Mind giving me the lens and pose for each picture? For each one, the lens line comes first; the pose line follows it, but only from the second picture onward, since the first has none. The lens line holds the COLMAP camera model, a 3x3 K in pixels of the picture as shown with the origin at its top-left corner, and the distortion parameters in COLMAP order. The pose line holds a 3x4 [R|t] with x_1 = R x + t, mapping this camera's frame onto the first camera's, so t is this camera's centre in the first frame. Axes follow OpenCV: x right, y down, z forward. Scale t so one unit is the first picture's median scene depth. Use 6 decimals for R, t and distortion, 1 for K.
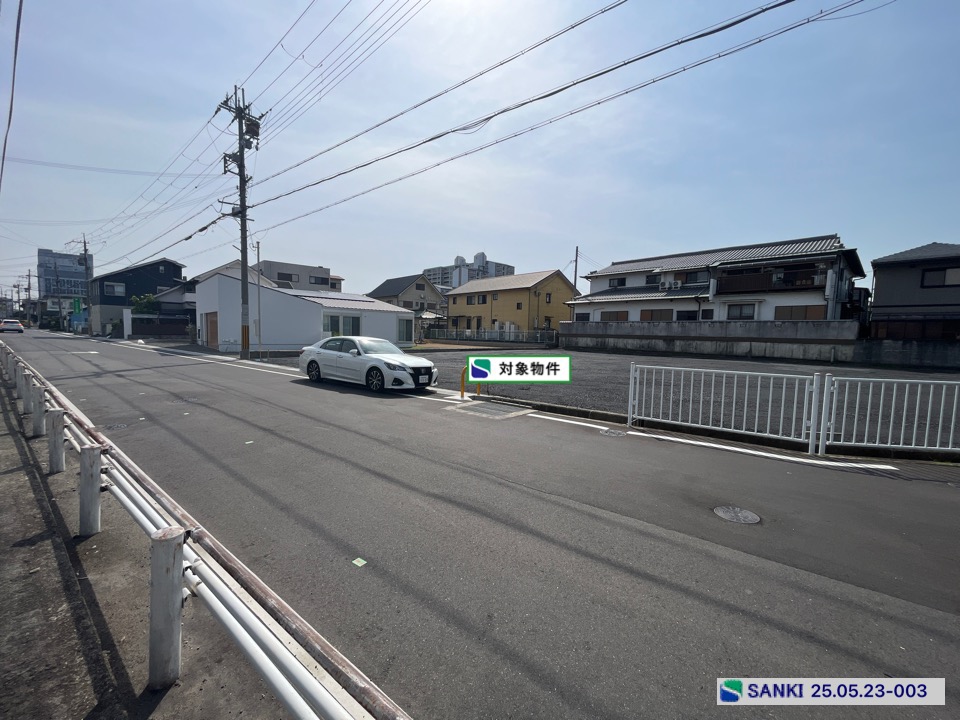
lens RADIAL K [[387.3, 0, 476.1], [0, 387.3, 362.5], [0, 0, 1]] dist [-0.003422, 0.000237]
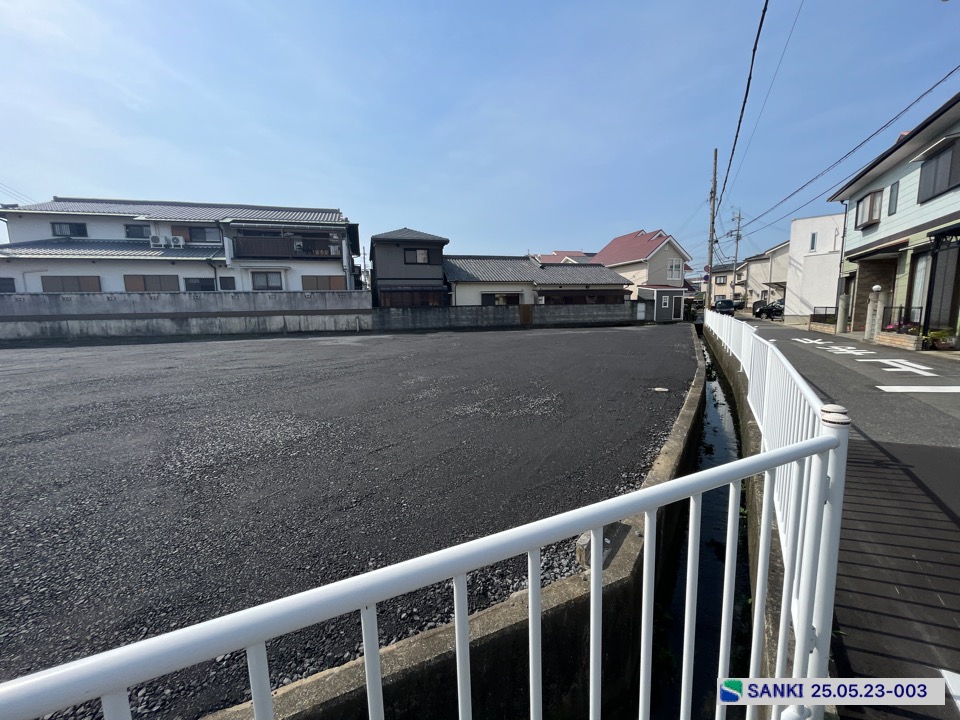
lens RADIAL K [[387.3, 0, 476.0], [0, 387.3, 362.6], [0, 0, 1]] dist [-0.003422, 0.000237]
pose [[0.451472, -0.151183, 0.879385, 0.100290], [0.099212, 0.987936, 0.118910, -0.007619], [-0.886753, 0.033561, 0.461024, 0.178055]]
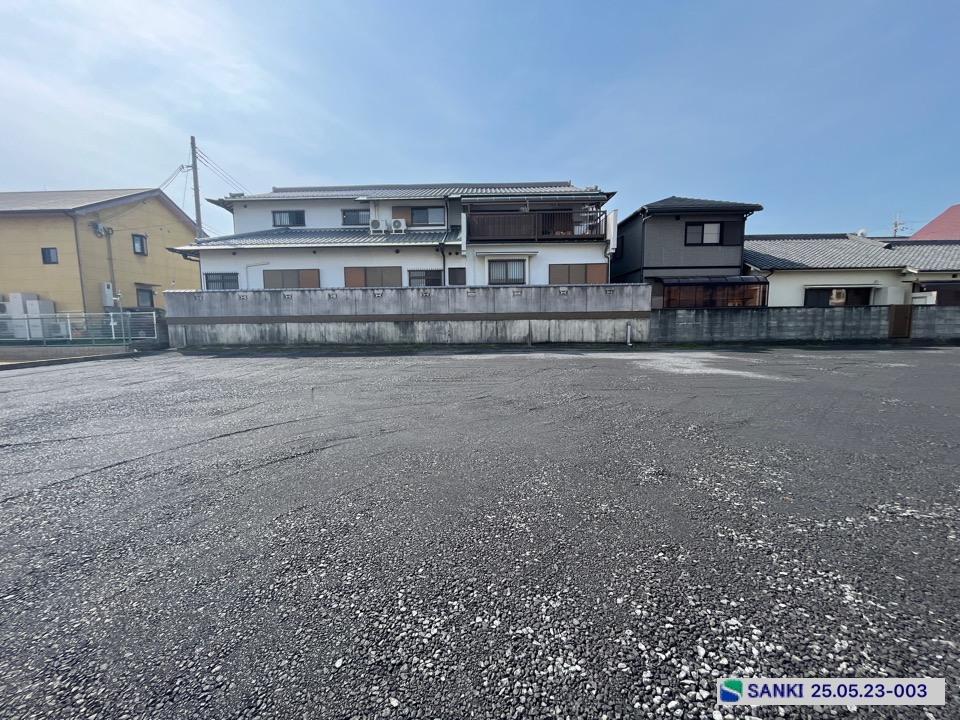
lens RADIAL K [[387.3, 0, 476.2], [0, 387.3, 362.5], [0, 0, 1]] dist [-0.003422, 0.000237]
pose [[0.689539, -0.112980, 0.715382, 0.163311], [0.084401, 0.993563, 0.075561, -0.032596], [-0.719314, 0.008277, 0.694636, 0.523414]]
